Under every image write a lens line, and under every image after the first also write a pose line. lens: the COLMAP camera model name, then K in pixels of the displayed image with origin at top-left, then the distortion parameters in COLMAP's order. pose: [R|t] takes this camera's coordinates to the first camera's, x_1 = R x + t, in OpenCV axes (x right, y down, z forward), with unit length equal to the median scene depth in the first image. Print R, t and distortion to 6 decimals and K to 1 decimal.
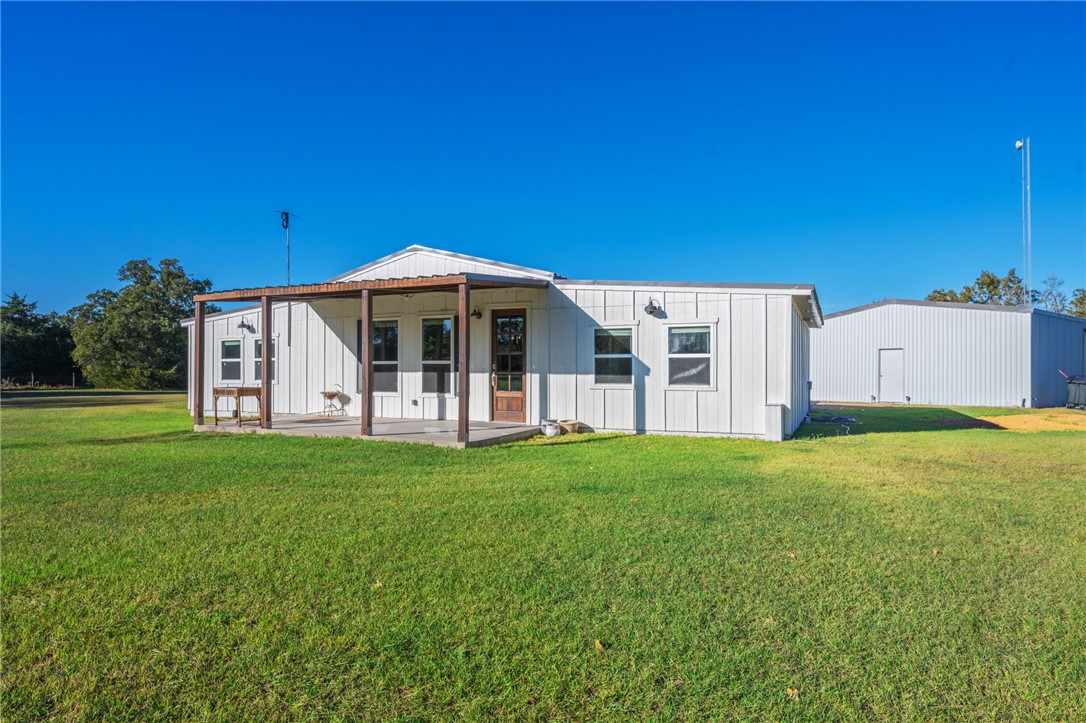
lens RADIAL K [[436.5, 0, 546.4], [0, 436.5, 368.5], [0, 0, 1]] dist [-0.002460, -0.000418]
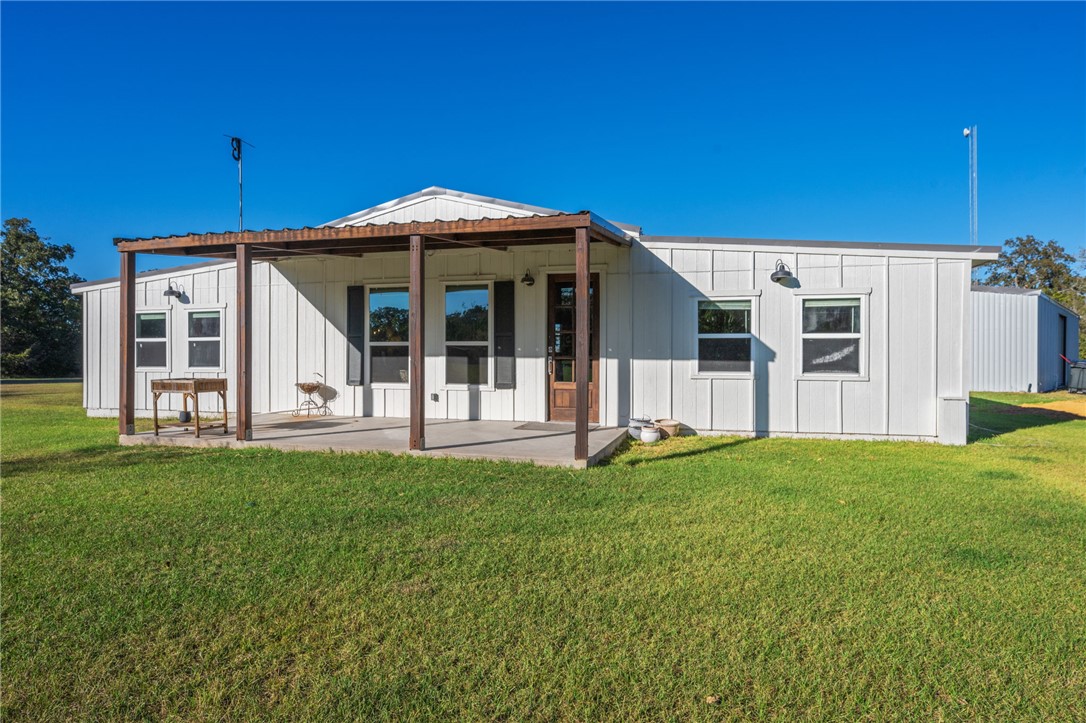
lens RADIAL K [[474.0, 0, 542.9], [0, 474.0, 354.7], [0, 0, 1]] dist [-0.003398, -0.000342]
pose [[0.992282, 0.000656, 0.124002, -0.263381], [-0.001376, 0.999983, 0.005720, 0.000154], [-0.123996, -0.005847, 0.992265, 0.205680]]
